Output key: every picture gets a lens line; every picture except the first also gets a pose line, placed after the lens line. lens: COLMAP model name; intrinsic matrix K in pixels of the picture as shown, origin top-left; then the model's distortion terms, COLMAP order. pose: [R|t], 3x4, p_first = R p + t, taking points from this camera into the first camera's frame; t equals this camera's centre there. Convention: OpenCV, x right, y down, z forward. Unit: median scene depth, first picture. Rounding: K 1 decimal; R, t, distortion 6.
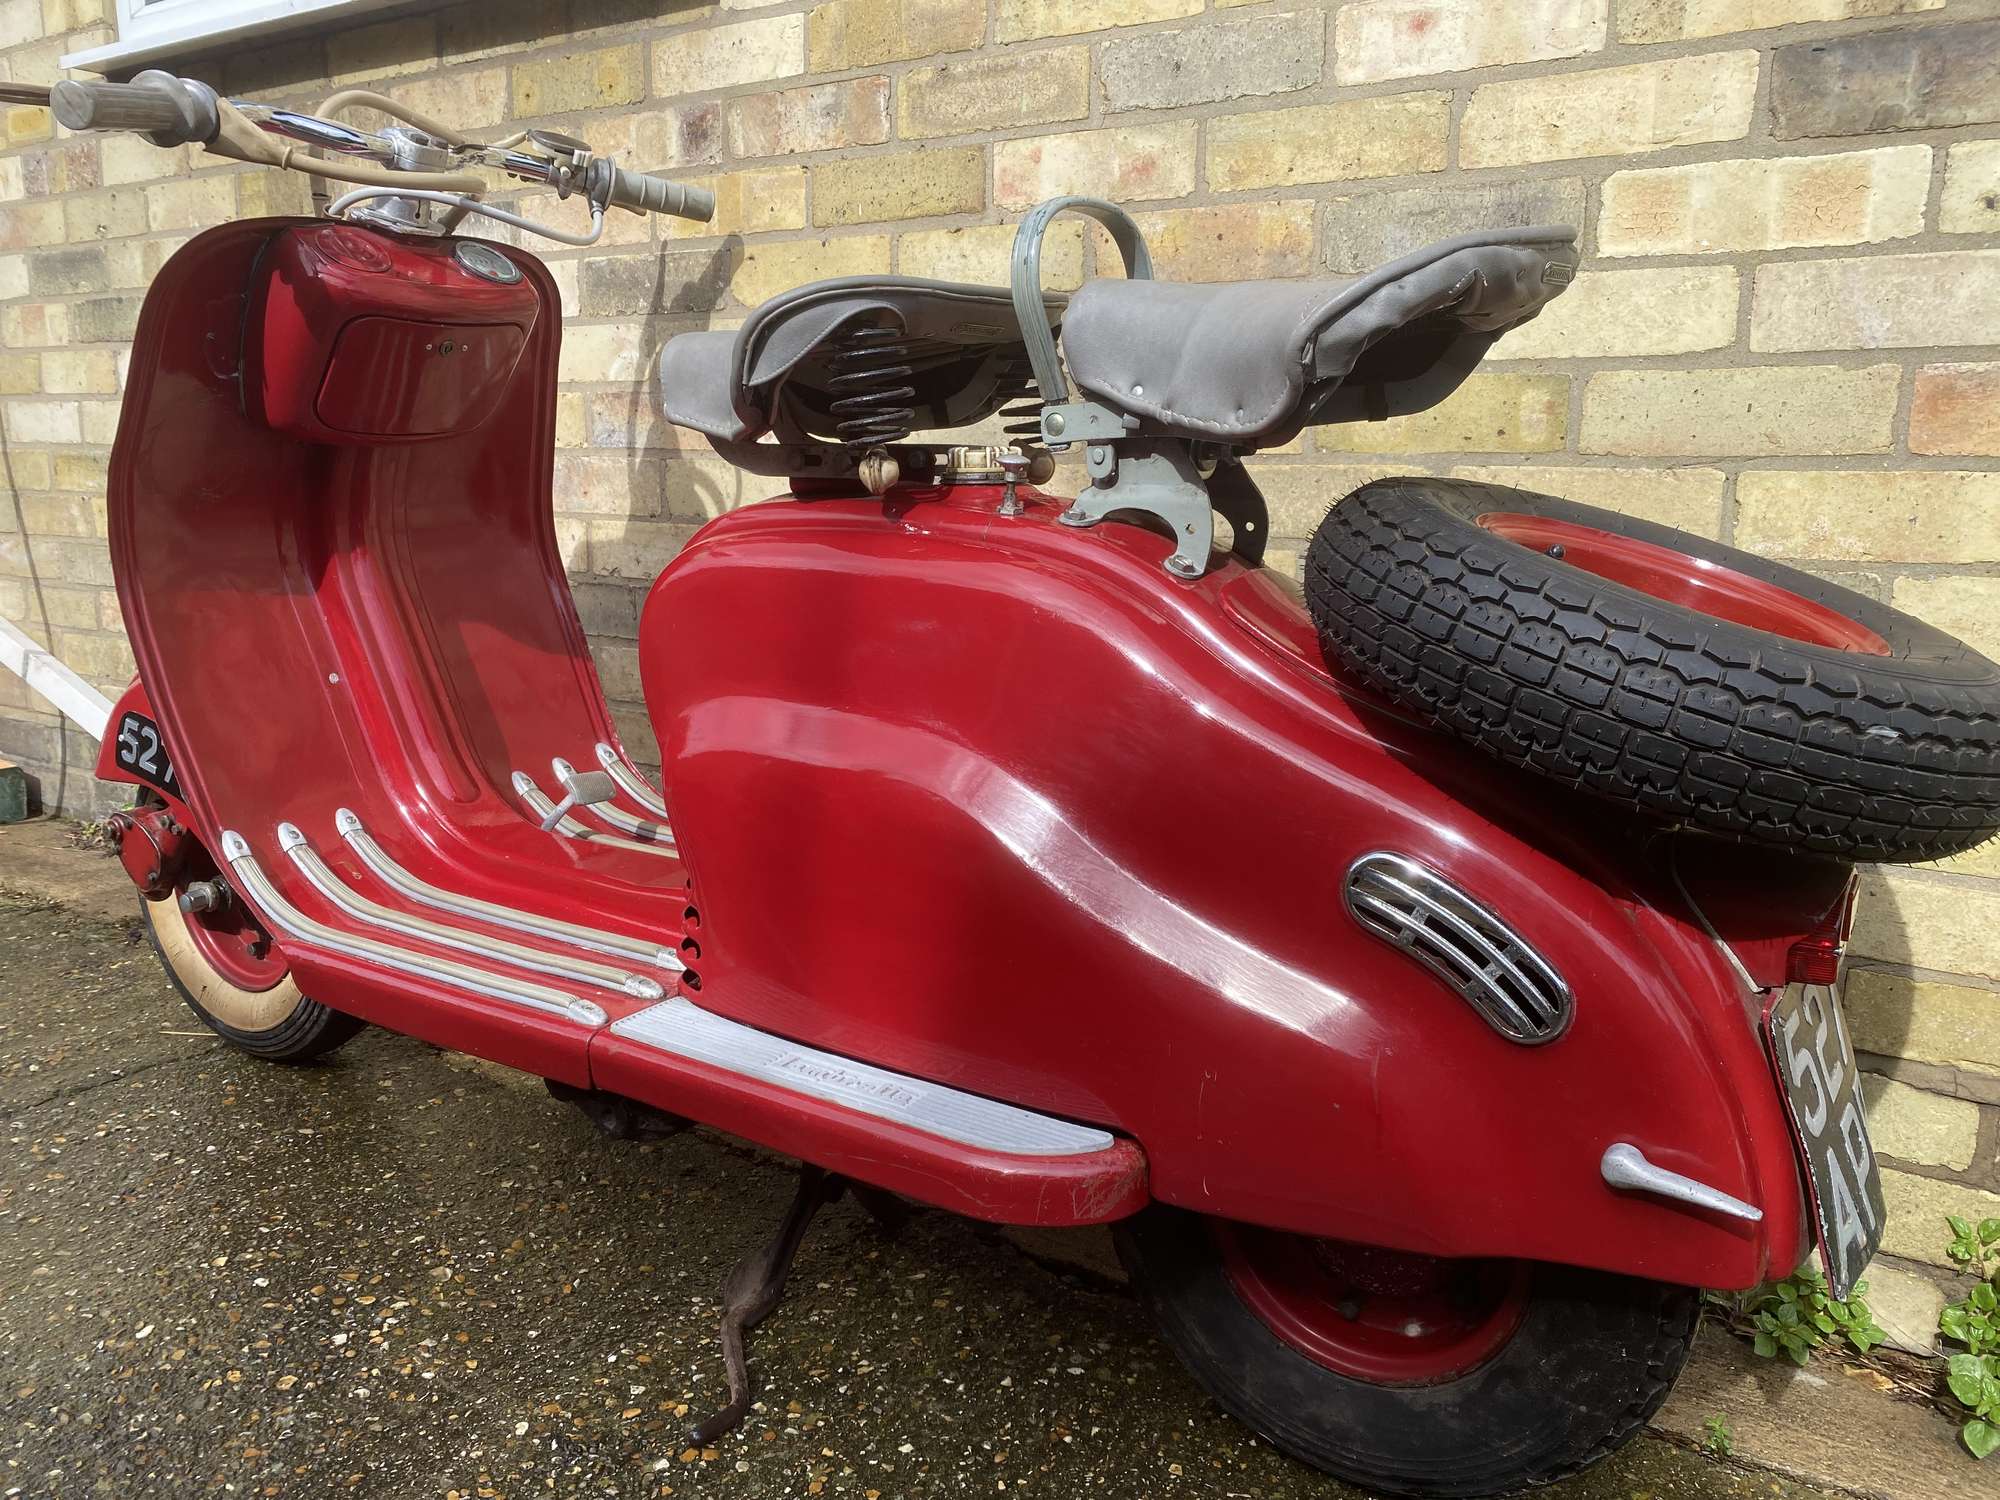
lens RADIAL K [[1574.3, 0, 967.0], [0, 1574.3, 742.8], [0, 0, 1]] dist [-0.011501, 0.014831]
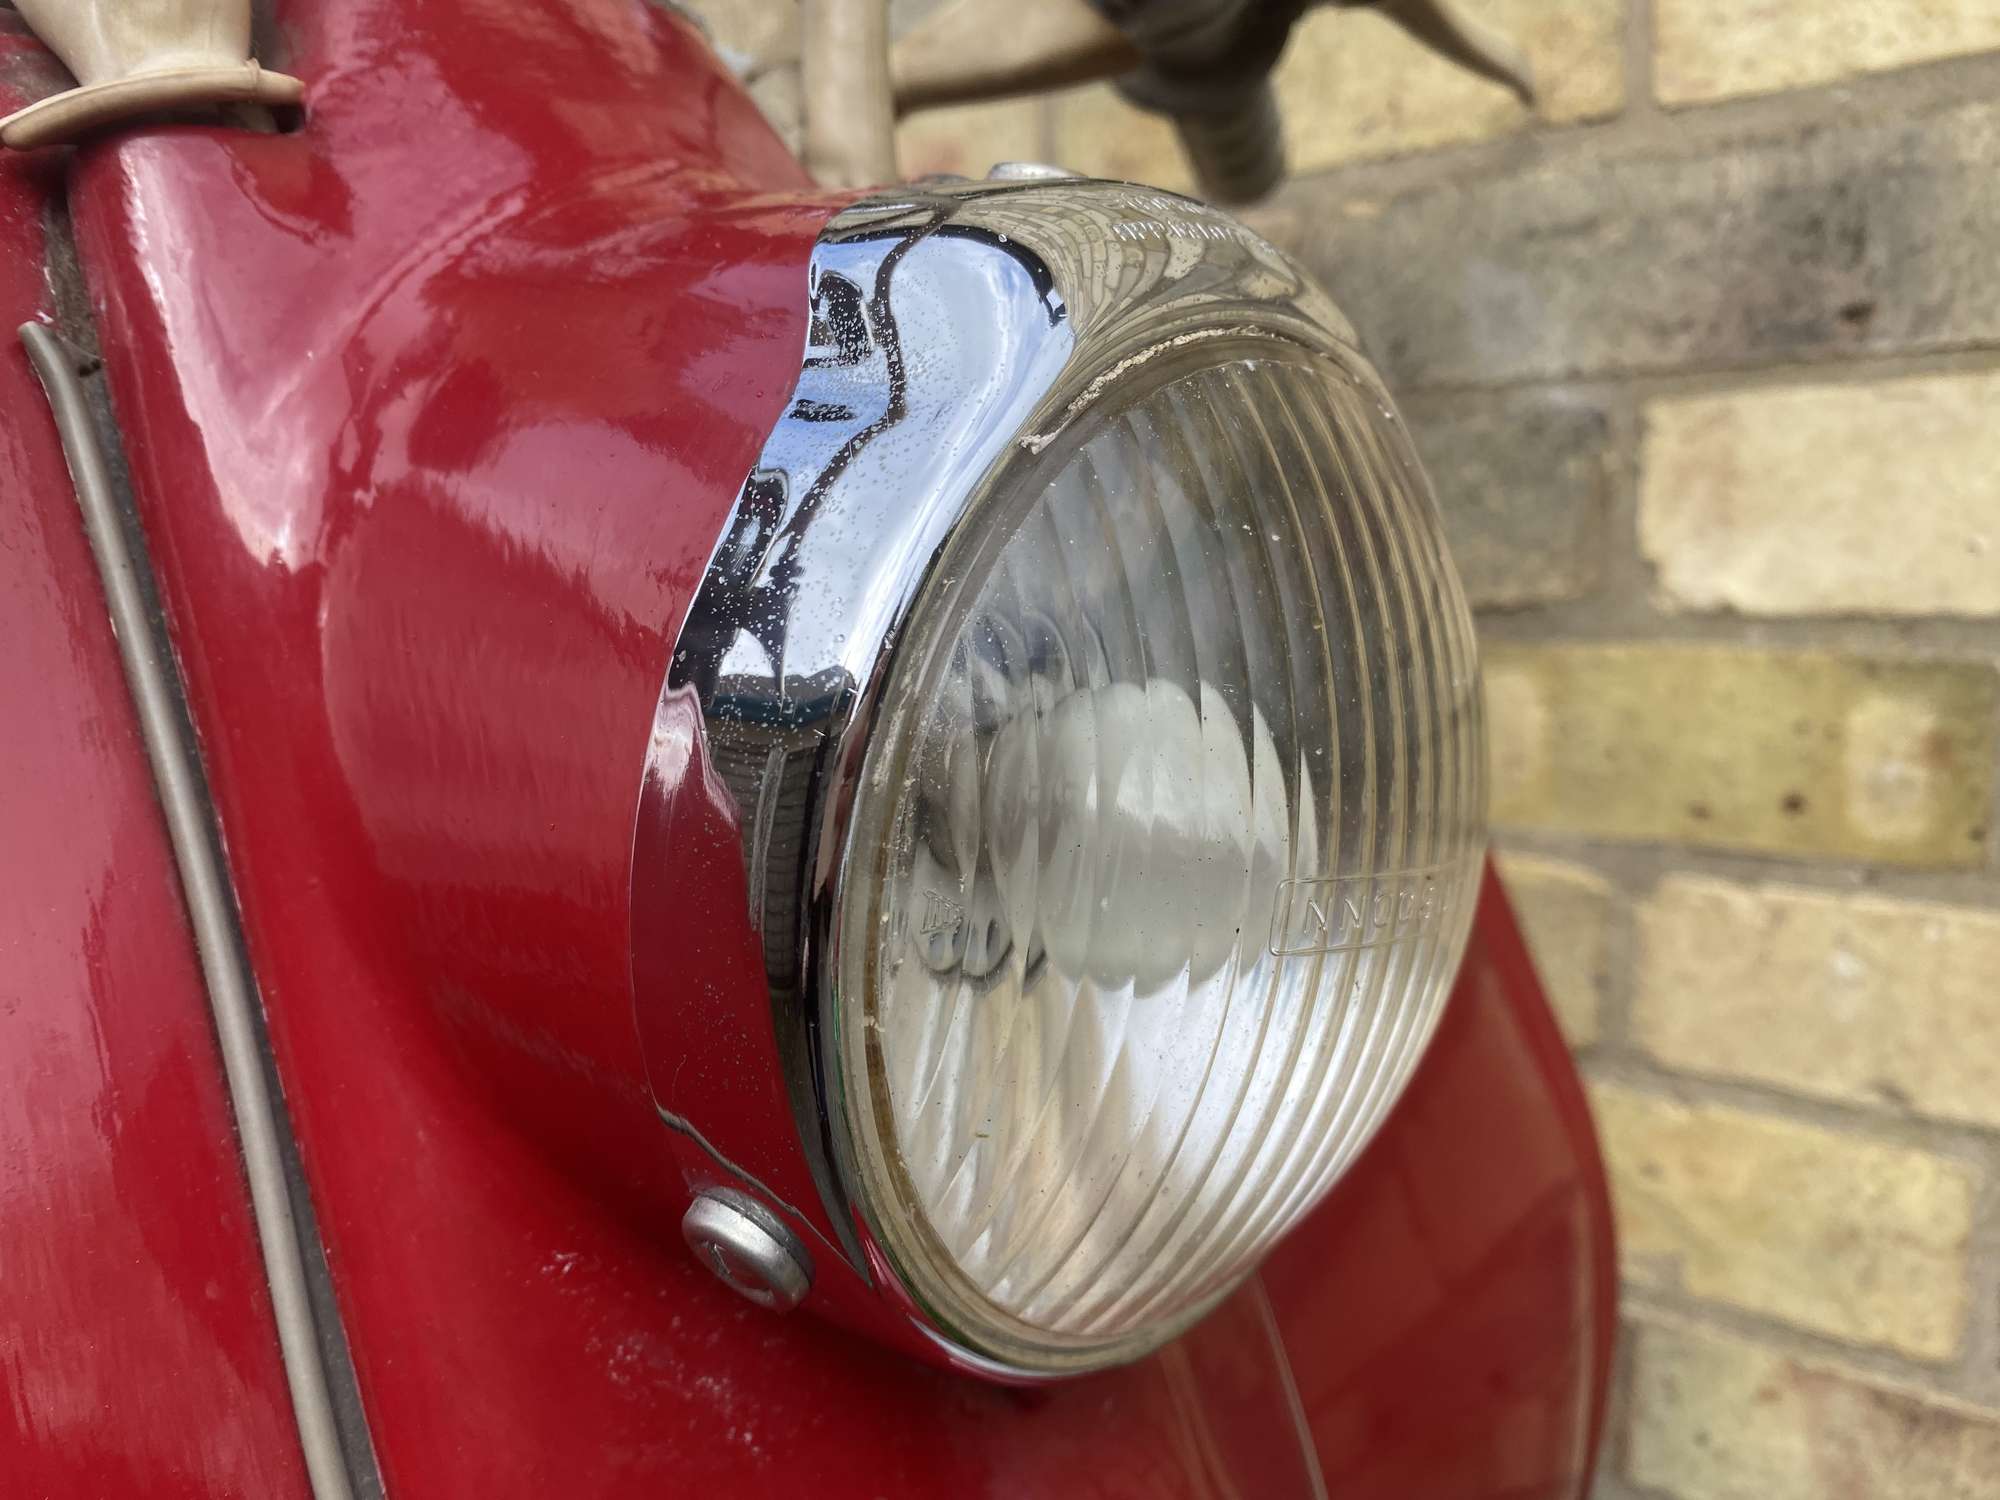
lens RADIAL K [[1574.3, 0, 999.4], [0, 1574.3, 785.1], [0, 0, 1]] dist [-0.011501, 0.014831]
pose [[0.993613, -0.021441, -0.110781, 0.198625], [0.019069, 0.999567, -0.022432, -0.201688], [0.111214, 0.020176, 0.993592, 0.623988]]
